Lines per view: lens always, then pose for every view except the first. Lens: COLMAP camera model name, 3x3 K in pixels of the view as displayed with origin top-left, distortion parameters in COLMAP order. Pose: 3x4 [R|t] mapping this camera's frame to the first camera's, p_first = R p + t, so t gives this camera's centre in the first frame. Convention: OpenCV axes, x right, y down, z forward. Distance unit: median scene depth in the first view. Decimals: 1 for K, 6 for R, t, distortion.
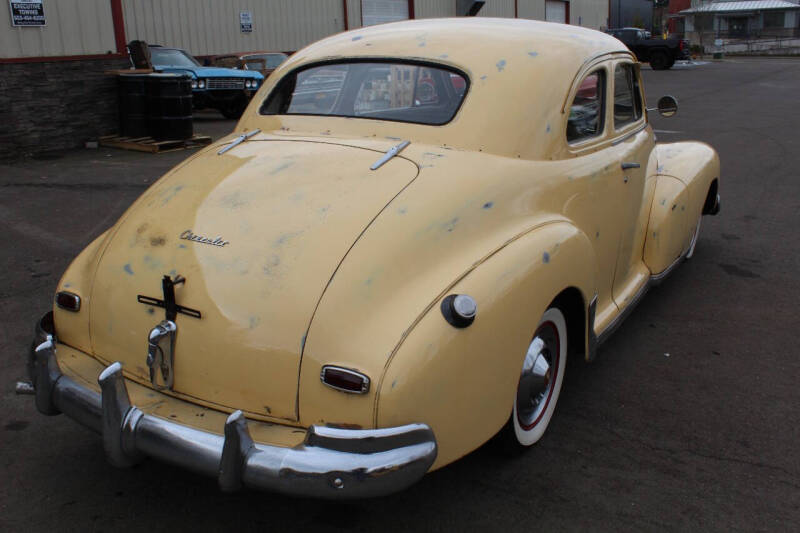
lens RADIAL K [[755.4, 0, 406.1], [0, 755.4, 268.9], [0, 0, 1]] dist [-0.146829, 0.142601]
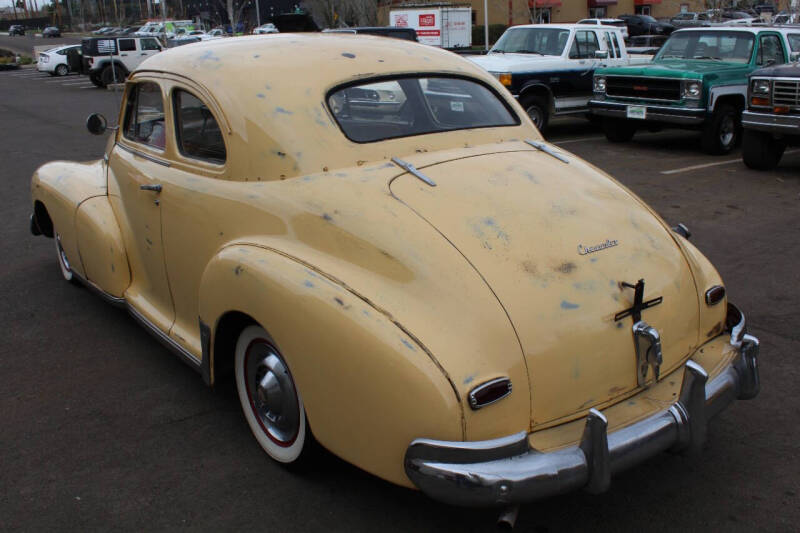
lens RADIAL K [[755.4, 0, 406.1], [0, 755.4, 268.9], [0, 0, 1]] dist [-0.146829, 0.142601]
pose [[0.338179, -0.280894, 0.898184, -1.102232], [0.293672, 0.938255, 0.182854, -0.236094], [-0.894087, 0.201934, 0.399789, 0.697175]]
